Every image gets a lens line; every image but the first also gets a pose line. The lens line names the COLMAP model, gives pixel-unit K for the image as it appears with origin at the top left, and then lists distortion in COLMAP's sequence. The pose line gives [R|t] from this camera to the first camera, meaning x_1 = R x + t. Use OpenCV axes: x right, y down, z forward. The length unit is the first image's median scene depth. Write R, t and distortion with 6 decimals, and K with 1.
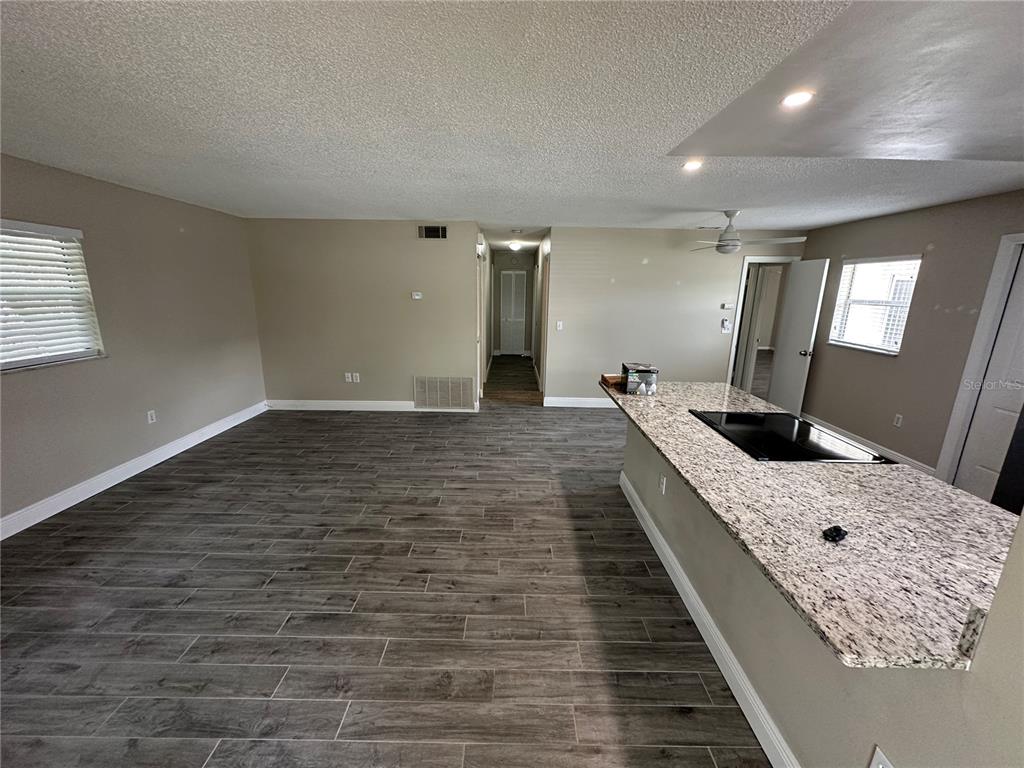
lens RADIAL K [[406.8, 0, 510.7], [0, 406.8, 383.4], [0, 0, 1]] dist [-0.003815, 0.000945]
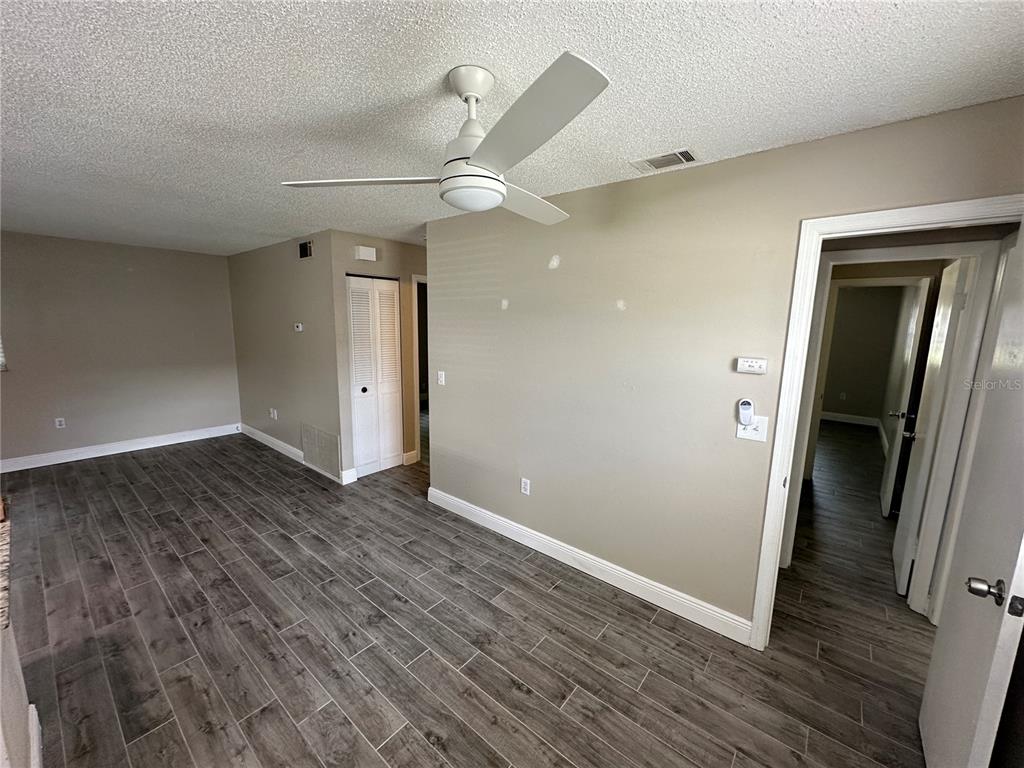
lens RADIAL K [[406.8, 0, 511.7], [0, 406.8, 386.1], [0, 0, 1]] dist [-0.003815, 0.000945]
pose [[0.774106, 0.100577, -0.625015, 1.699124], [-0.150393, 0.988251, -0.027239, -0.372787], [0.614933, 0.115083, 0.780137, 1.696519]]
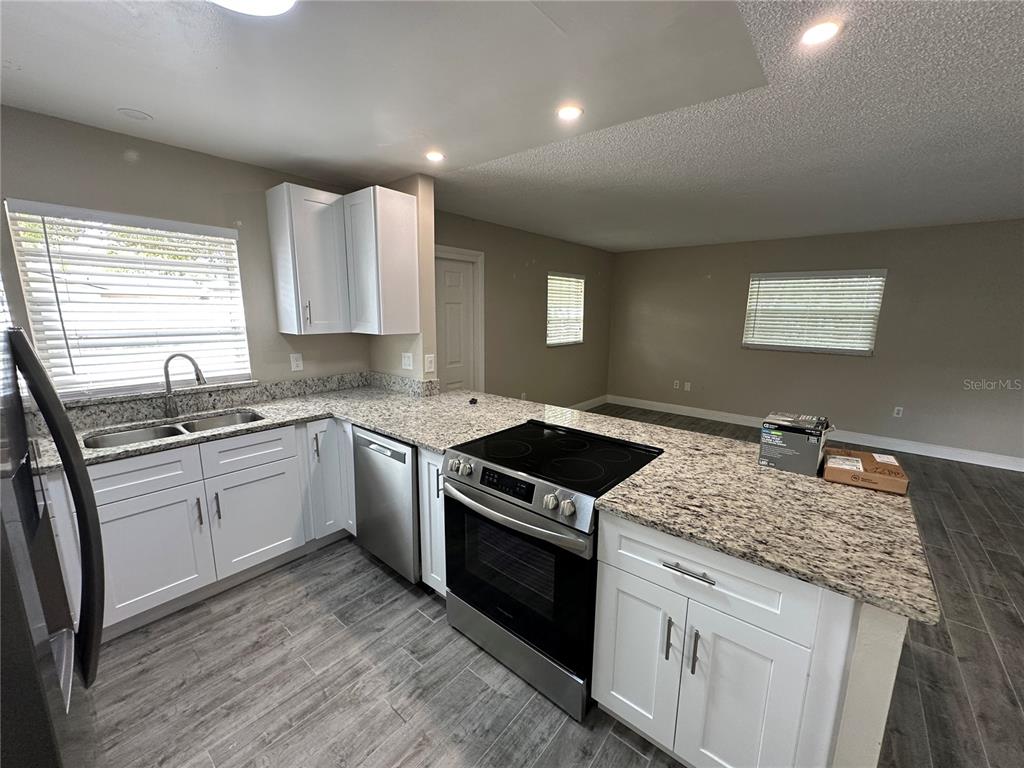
lens RADIAL K [[406.8, 0, 511.3], [0, 406.8, 384.3], [0, 0, 1]] dist [-0.003815, 0.000945]
pose [[-0.637363, 0.118649, -0.761374, 1.521241], [-0.194431, 0.931341, 0.307898, -0.283113], [0.745631, 0.344277, -0.570533, 1.550719]]
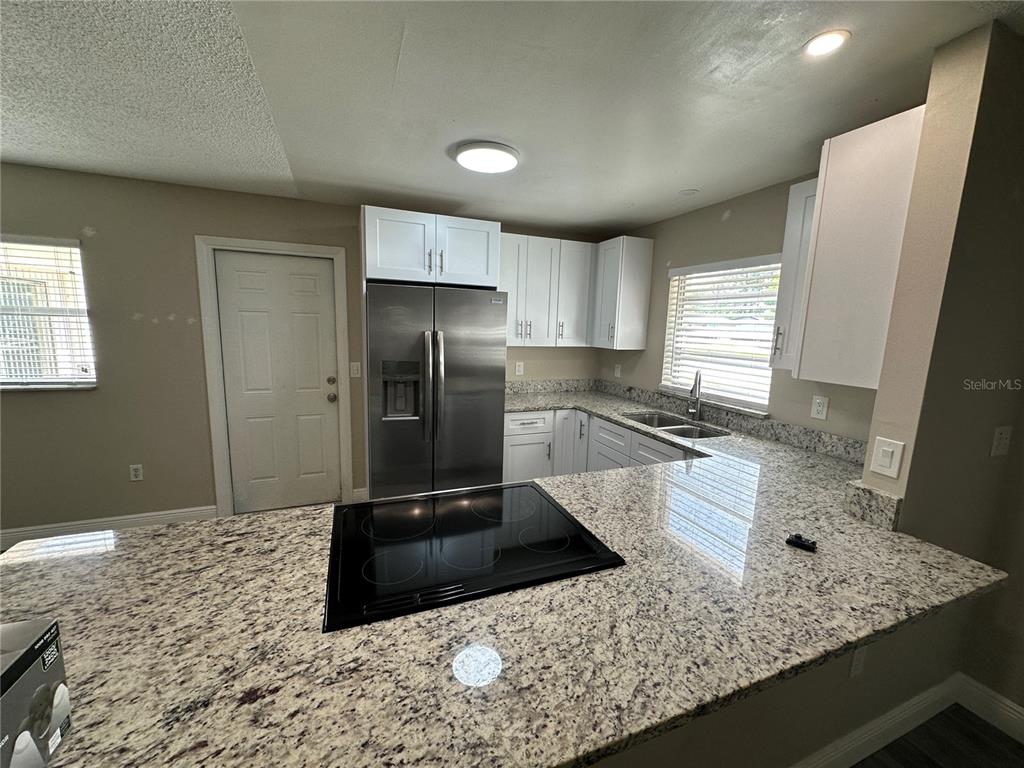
lens RADIAL K [[406.8, 0, 510.7], [0, 406.8, 384.4], [0, 0, 1]] dist [-0.003815, 0.000945]
pose [[-0.374744, -0.162521, 0.912773, 0.144678], [0.179083, 0.953286, 0.243258, -0.237849], [-0.909668, 0.254621, -0.328134, 1.219136]]
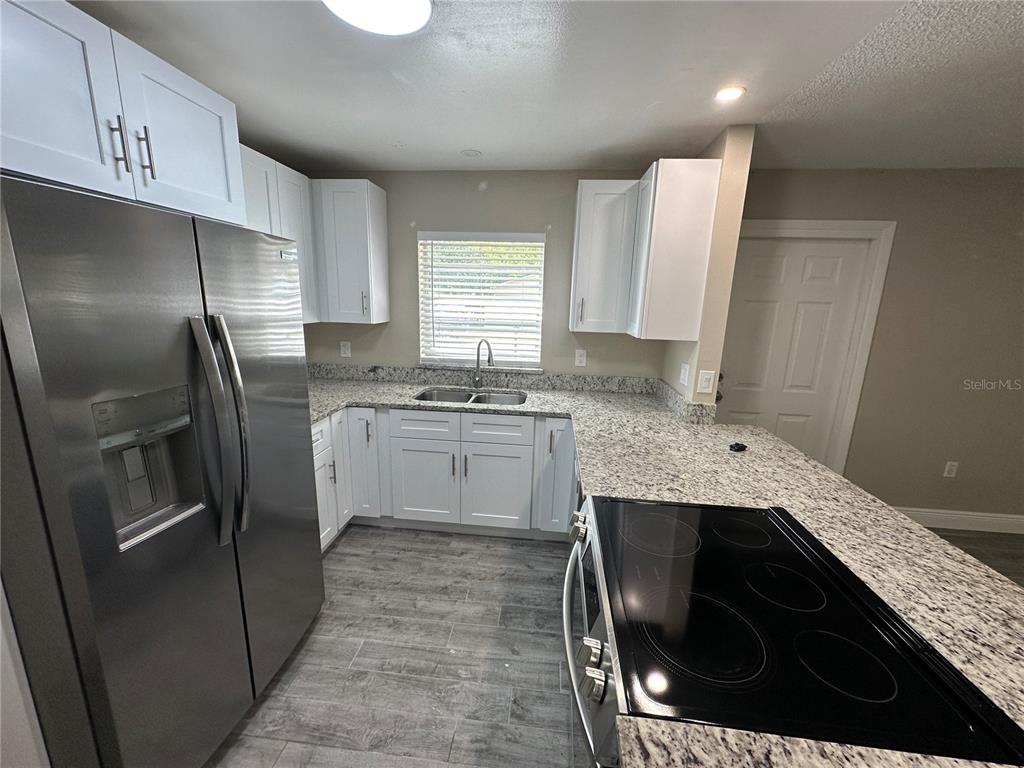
lens RADIAL K [[406.8, 0, 510.8], [0, 406.8, 384.4], [0, 0, 1]] dist [-0.003815, 0.000945]
pose [[-0.994437, -0.062047, 0.085120, 0.991405], [-0.019819, 0.903881, 0.427325, -0.303893], [-0.103453, 0.423261, -0.900082, 1.526314]]
